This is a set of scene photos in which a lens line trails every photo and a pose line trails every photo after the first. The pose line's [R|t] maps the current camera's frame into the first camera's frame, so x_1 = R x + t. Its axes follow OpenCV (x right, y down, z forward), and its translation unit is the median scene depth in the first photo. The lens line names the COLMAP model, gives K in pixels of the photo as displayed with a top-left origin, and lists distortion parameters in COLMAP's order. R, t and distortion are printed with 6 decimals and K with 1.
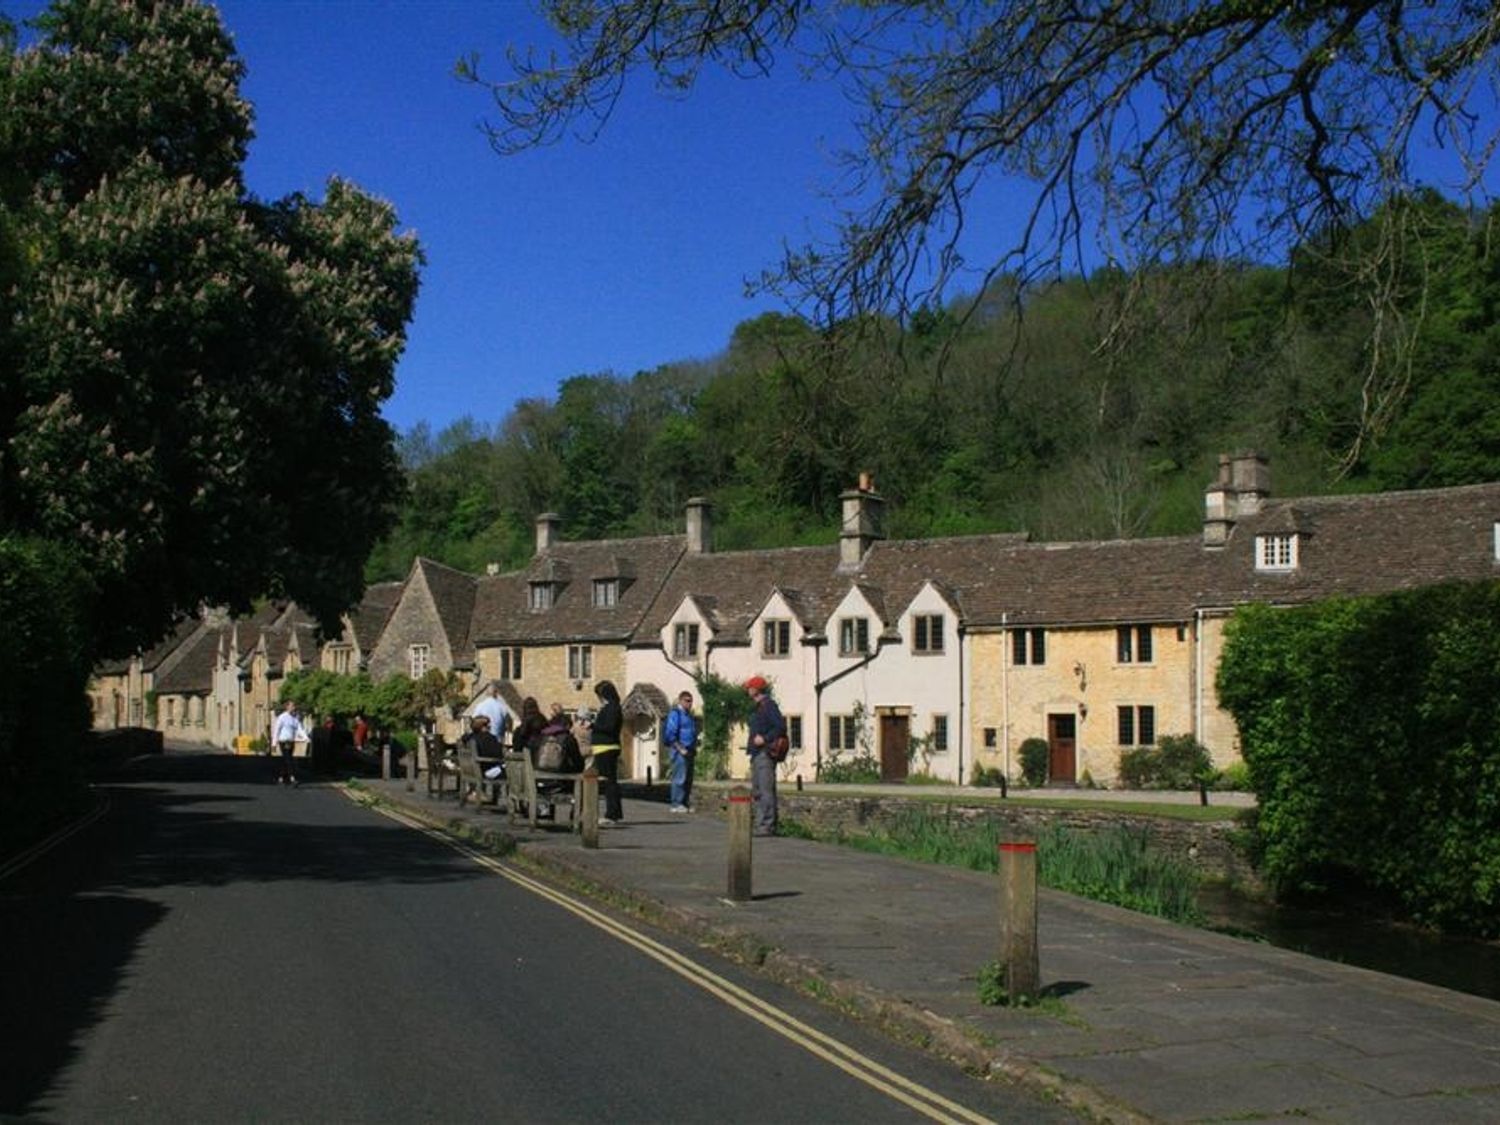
lens RADIAL K [[847.8, 0, 750.0], [0, 847.8, 562.5], [0, 0, 1]] dist [0.004767, 0.000677]
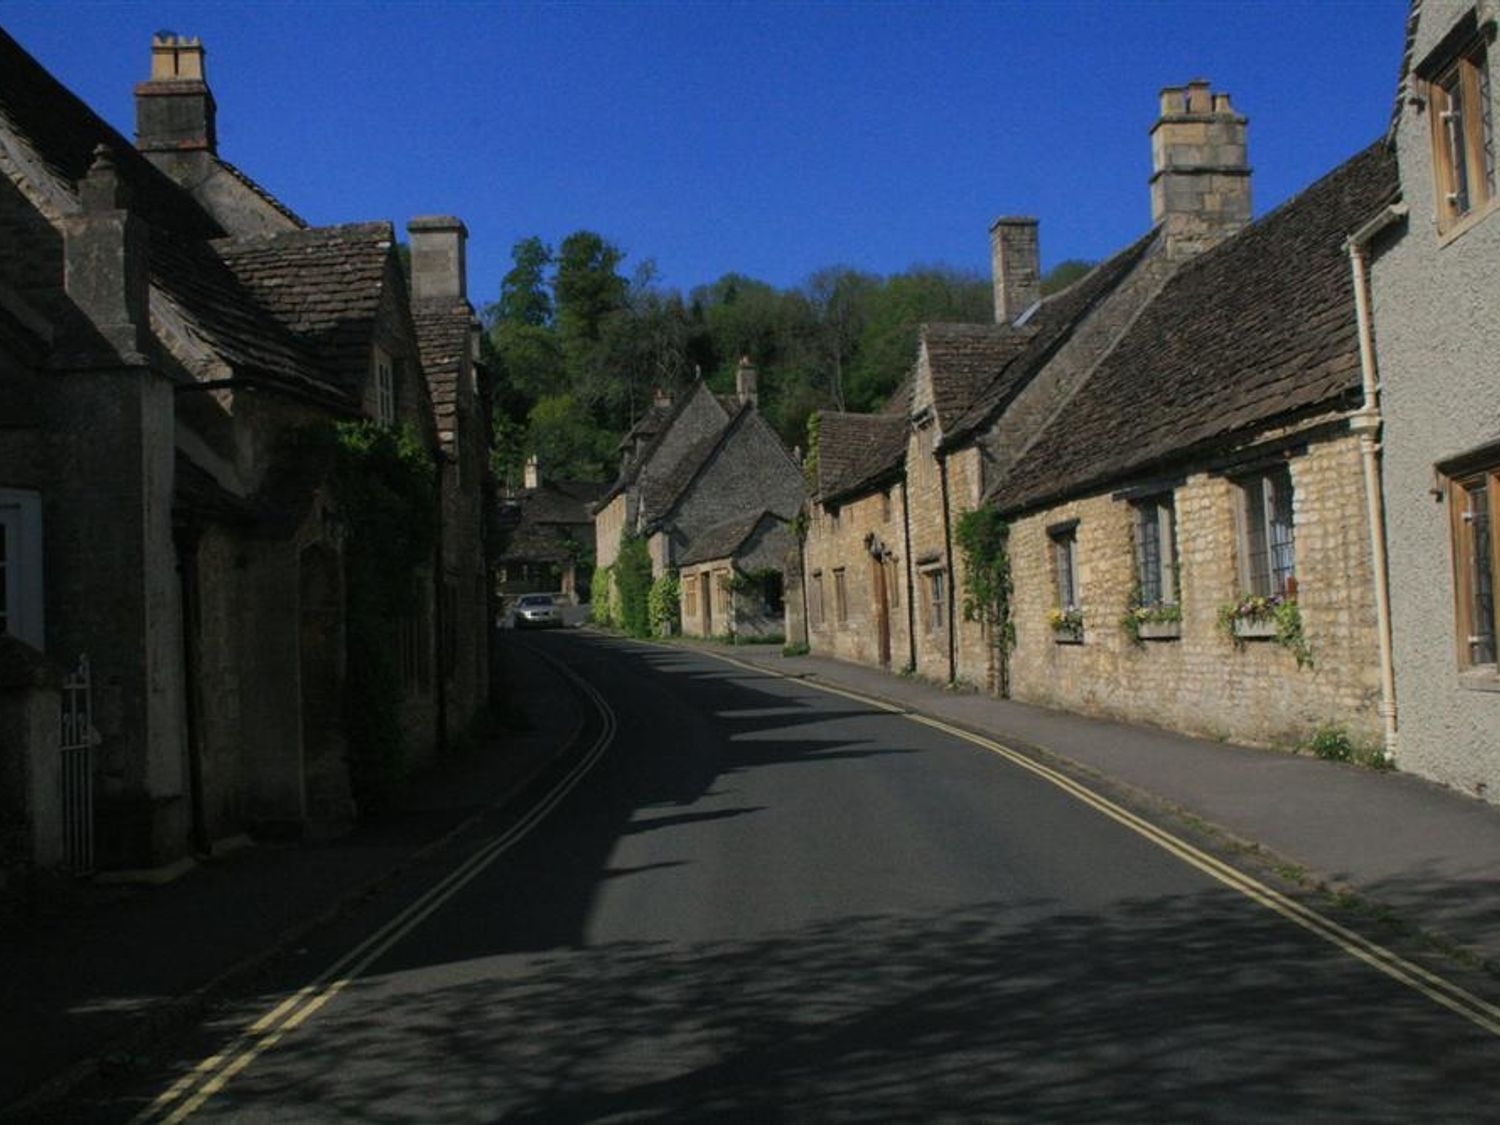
lens RADIAL K [[847.8, 0, 750.0], [0, 847.8, 562.5], [0, 0, 1]] dist [0.004767, 0.000677]
pose [[0.676716, -0.048124, -0.734670, -0.563560], [0.059923, 0.998151, -0.010187, 0.164272], [0.733802, -0.037129, 0.678348, 0.775564]]
